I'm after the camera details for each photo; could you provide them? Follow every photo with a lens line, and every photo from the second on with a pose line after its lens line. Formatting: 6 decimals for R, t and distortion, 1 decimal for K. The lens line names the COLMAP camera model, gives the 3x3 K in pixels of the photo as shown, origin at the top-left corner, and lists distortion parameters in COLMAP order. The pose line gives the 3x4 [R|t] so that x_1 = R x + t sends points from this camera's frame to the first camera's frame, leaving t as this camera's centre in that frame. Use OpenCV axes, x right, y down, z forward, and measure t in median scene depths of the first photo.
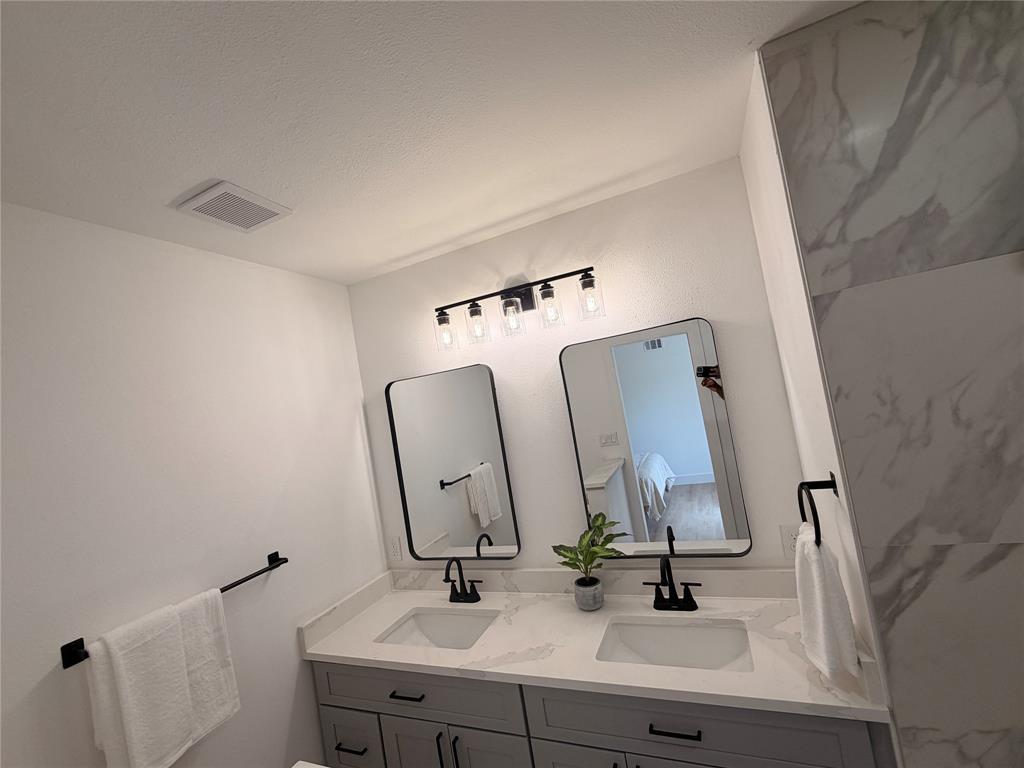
lens RADIAL K [[437.3, 0, 514.4], [0, 437.3, 379.0], [0, 0, 1]] dist [-0.002279, 0.000775]
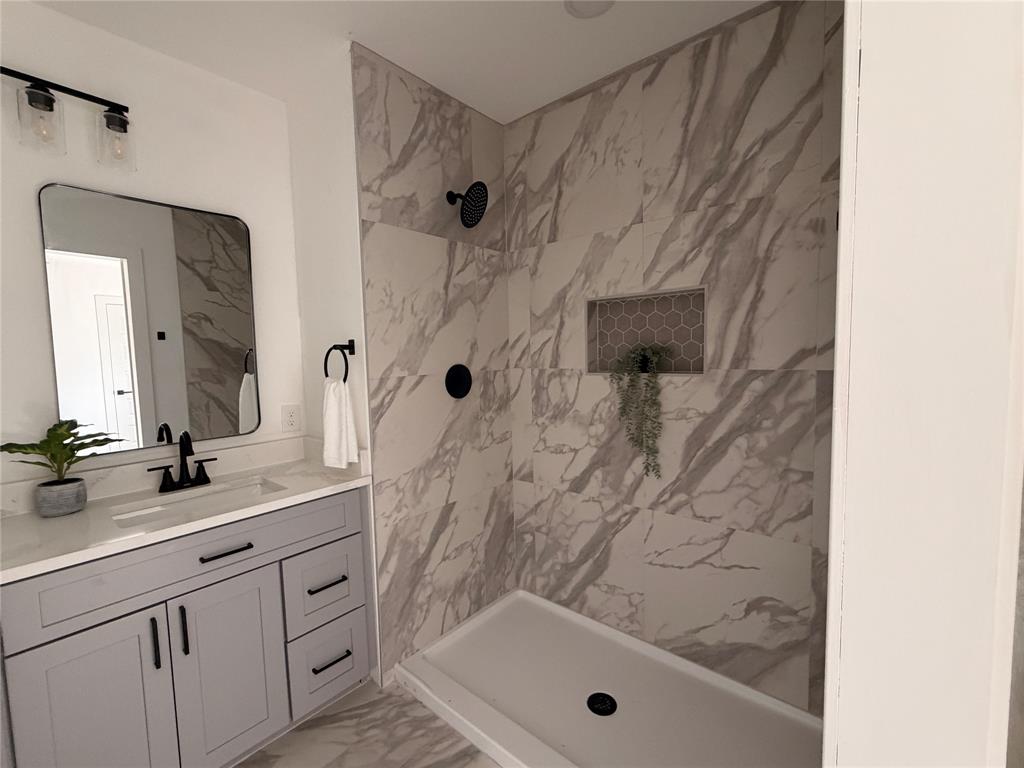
lens RADIAL K [[437.3, 0, 511.8], [0, 437.3, 385.0], [0, 0, 1]] dist [-0.002279, 0.000775]
pose [[0.292780, 0.093094, 0.951637, -0.627268], [-0.068726, 0.994724, -0.076164, 0.513031], [-0.953707, -0.043103, 0.297633, 0.001809]]
